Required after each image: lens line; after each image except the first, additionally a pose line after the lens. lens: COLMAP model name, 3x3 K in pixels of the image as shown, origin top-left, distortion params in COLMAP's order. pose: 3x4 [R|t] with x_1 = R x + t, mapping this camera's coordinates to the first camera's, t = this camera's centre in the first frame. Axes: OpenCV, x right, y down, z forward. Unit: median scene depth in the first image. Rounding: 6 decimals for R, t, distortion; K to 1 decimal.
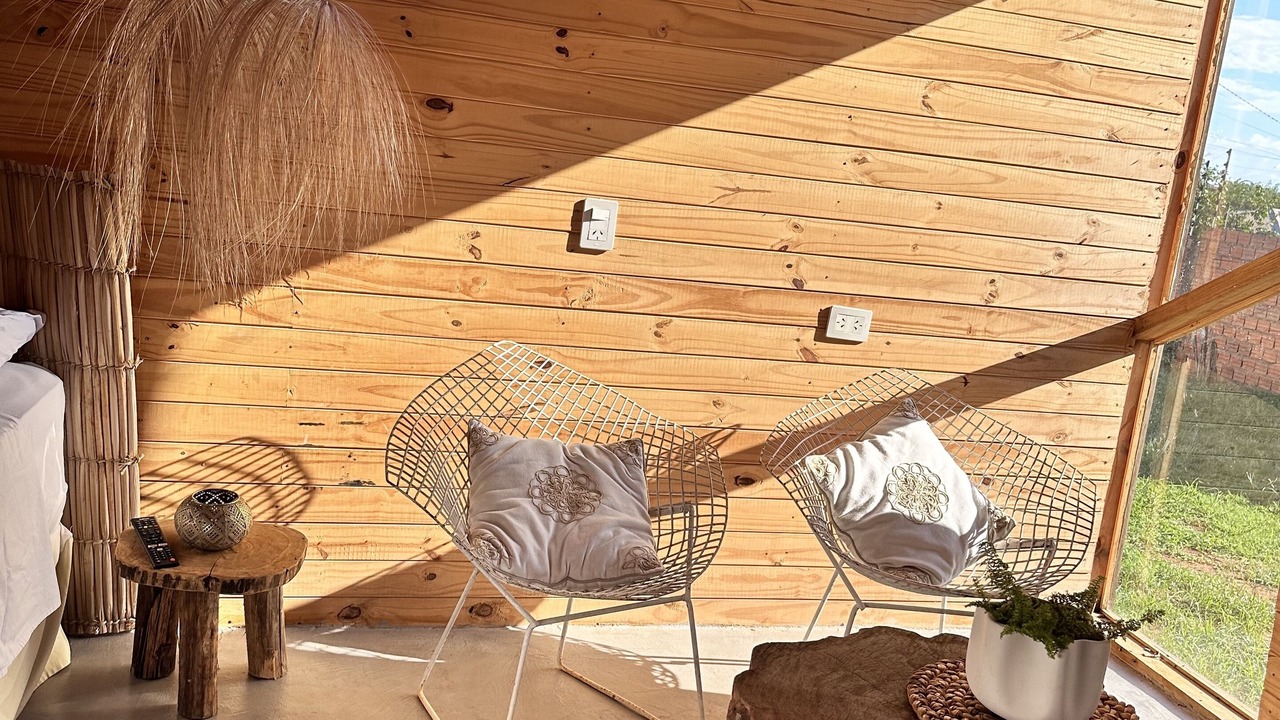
lens RADIAL K [[1201.0, 0, 640.0], [0, 1201.0, 360.0], [0, 0, 1]] dist [0.191783, -0.429298]
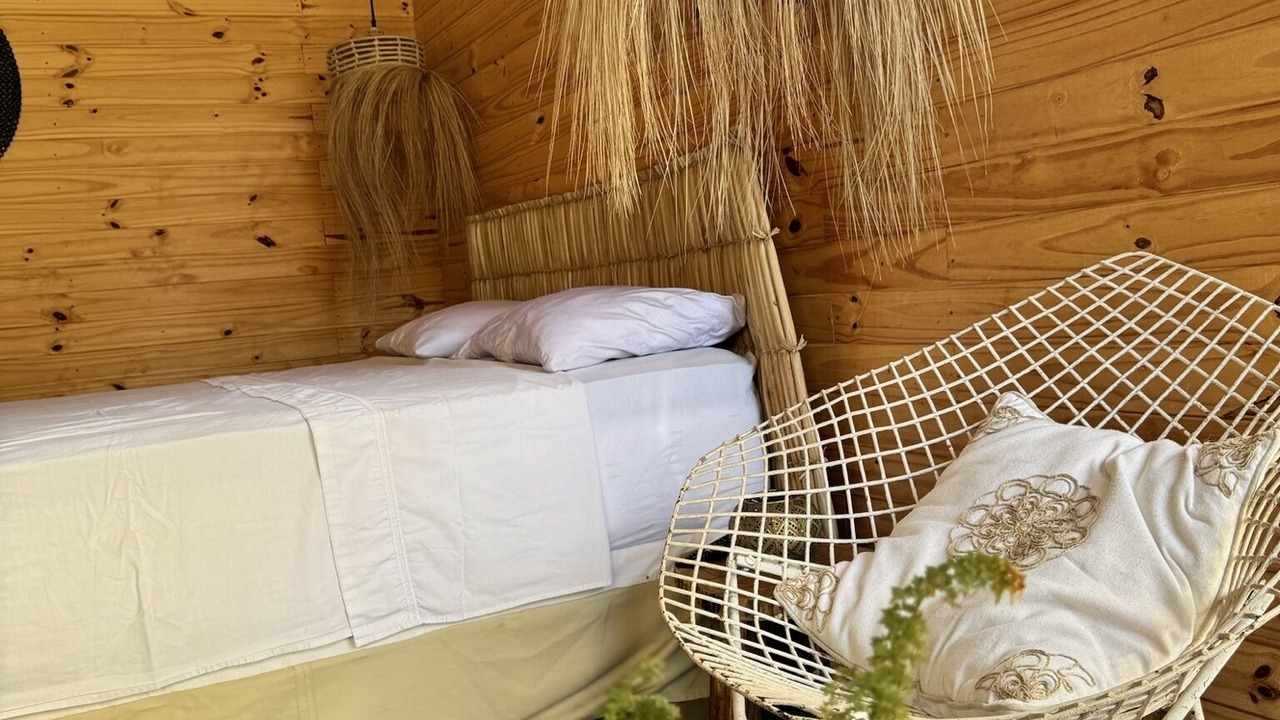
lens RADIAL K [[1201.0, 0, 640.0], [0, 1201.0, 360.0], [0, 0, 1]] dist [0.191783, -0.429298]
pose [[0.184459, -0.079086, -0.979653, 0.348370], [-0.070321, 0.993141, -0.093415, 0.090647], [0.980321, 0.086121, 0.177633, 0.680580]]
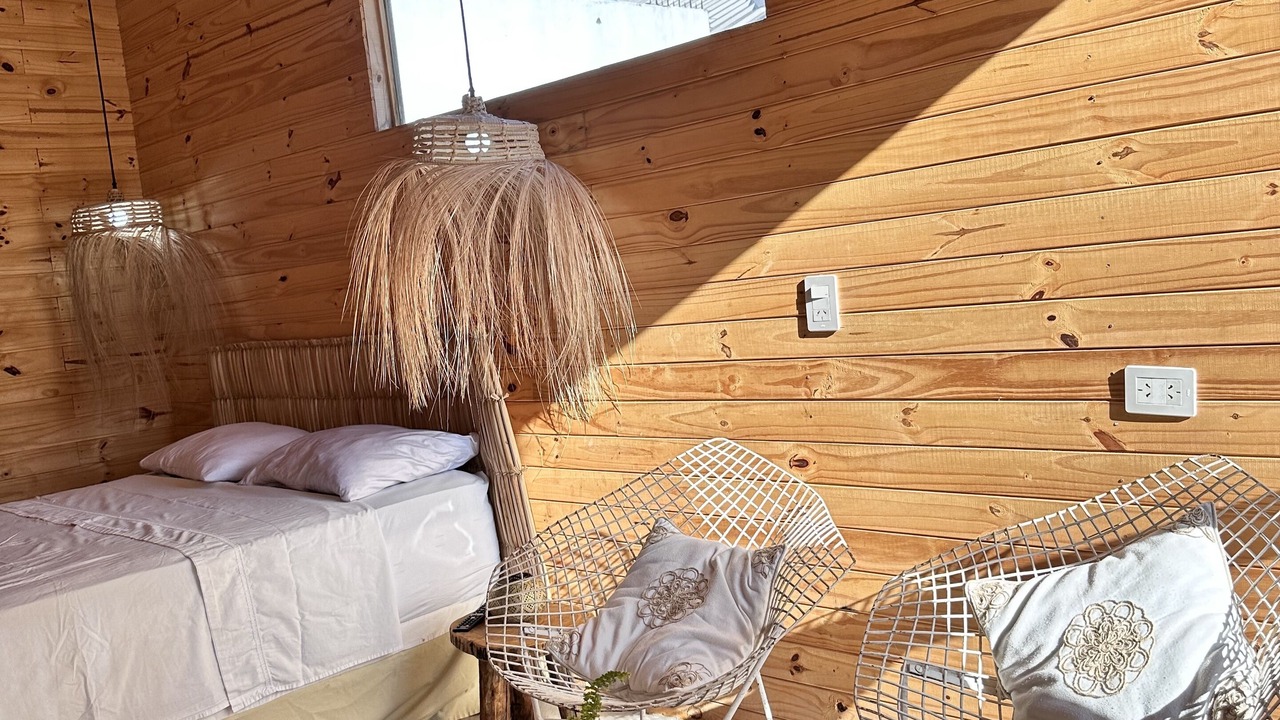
lens RADIAL K [[1198.8, 0, 644.5], [0, 1198.8, 345.9], [0, 0, 1]] dist [0.194550, -0.424468]
pose [[0.474665, -0.116595, -0.872410, 0.688154], [0.004896, 0.991521, -0.129851, 0.034551], [0.880153, 0.057365, 0.471211, 0.471594]]
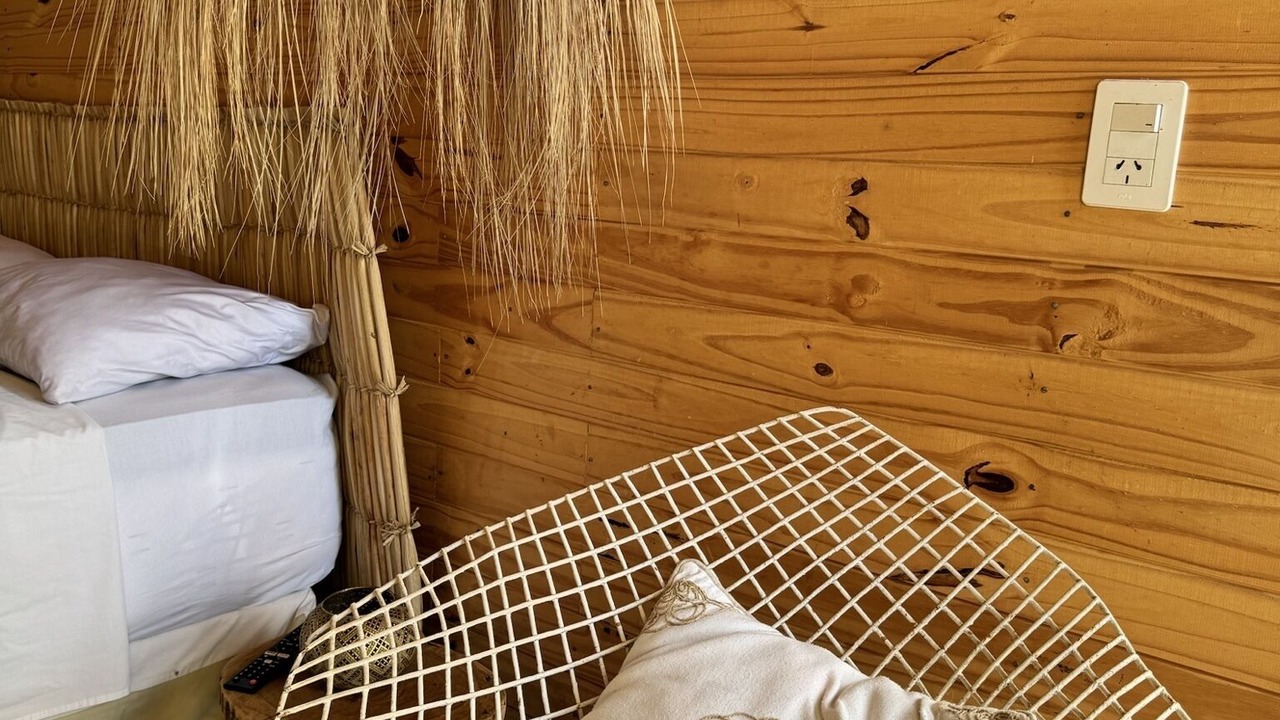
lens RADIAL K [[1201.0, 0, 640.0], [0, 1201.0, 360.0], [0, 0, 1]] dist [0.191783, -0.429298]
pose [[0.555041, 0.053739, -0.830085, 0.214008], [-0.131821, 0.990983, -0.023987, -0.012712], [0.821311, 0.122737, 0.557121, 0.664075]]
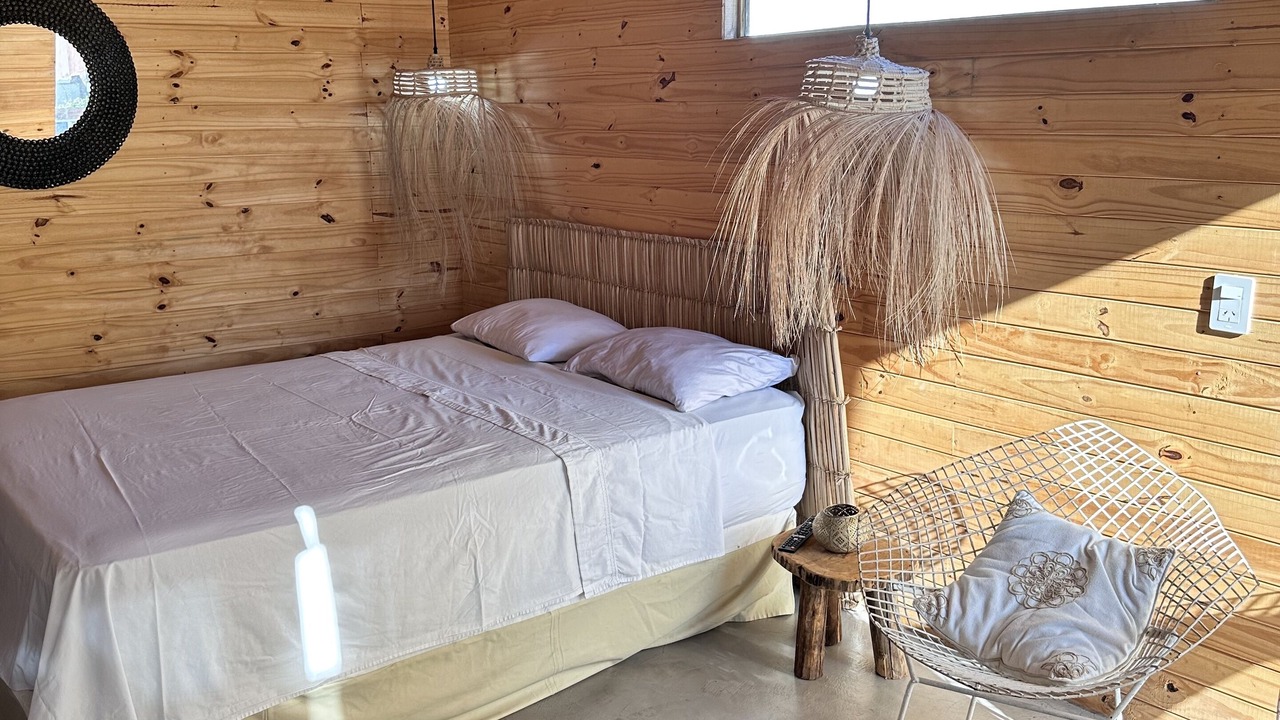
lens RADIAL K [[1198.8, 0, 644.5], [0, 1198.8, 345.9], [0, 0, 1]] dist [0.194550, -0.424468]
pose [[0.380148, 0.063019, -0.922776, 0.632185], [-0.114694, 0.993188, 0.020578, -0.052697], [0.917787, 0.098014, 0.384786, 0.276413]]
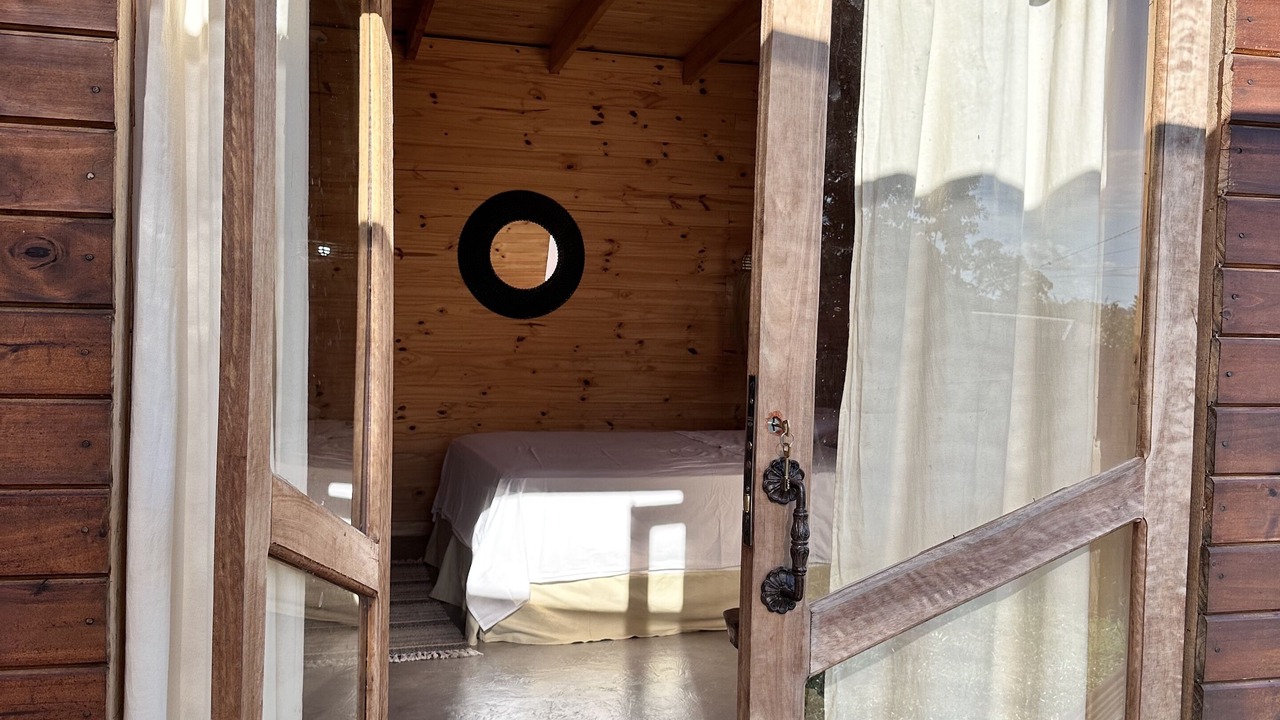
lens RADIAL K [[1200.6, 0, 633.9], [0, 1200.6, 363.2], [0, 0, 1]] dist [0.163832, -0.326737]
pose [[0.018505, -0.079971, -0.996625, 1.336058], [-0.208793, 0.974510, -0.082073, 0.105003], [0.977785, 0.209607, 0.001336, 0.385993]]
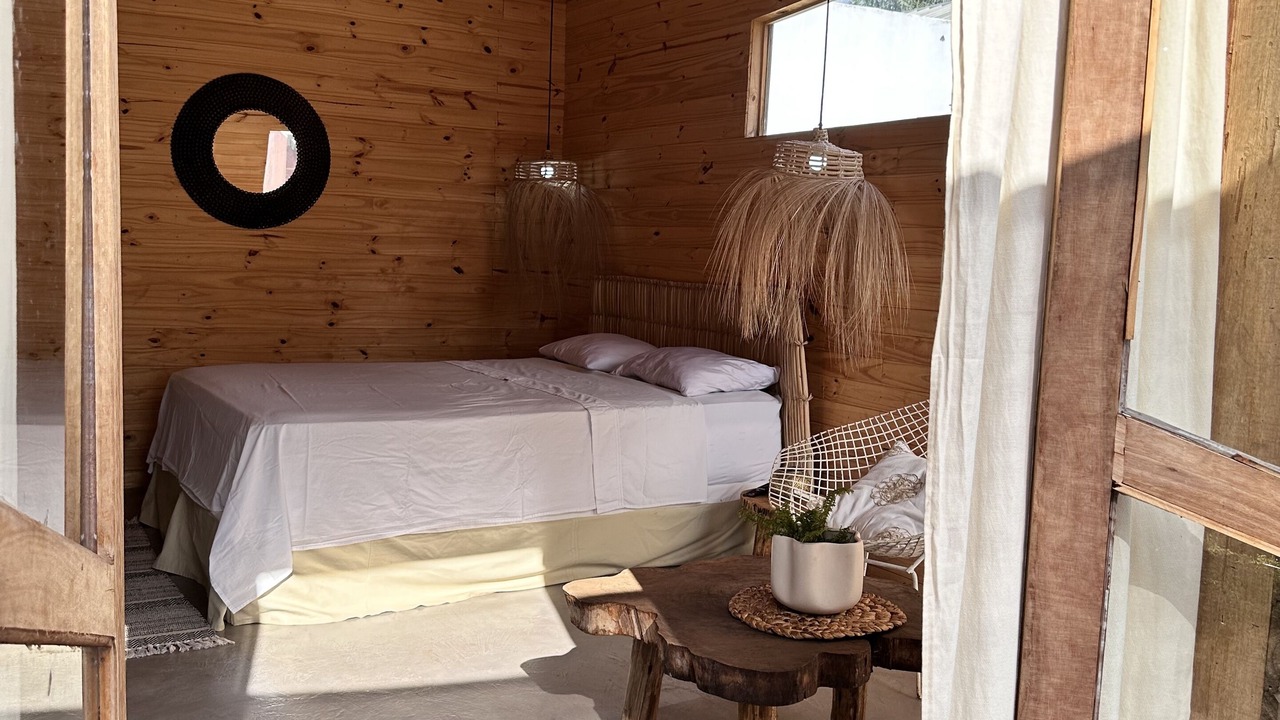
lens RADIAL K [[1201.0, 0, 640.0], [0, 1201.0, 360.0], [0, 0, 1]] dist [0.191783, -0.429298]
pose [[0.258120, -0.018802, -0.965930, 1.094541], [-0.187507, 0.979824, -0.069179, 0.104151], [0.947742, 0.198975, 0.249387, 0.301273]]
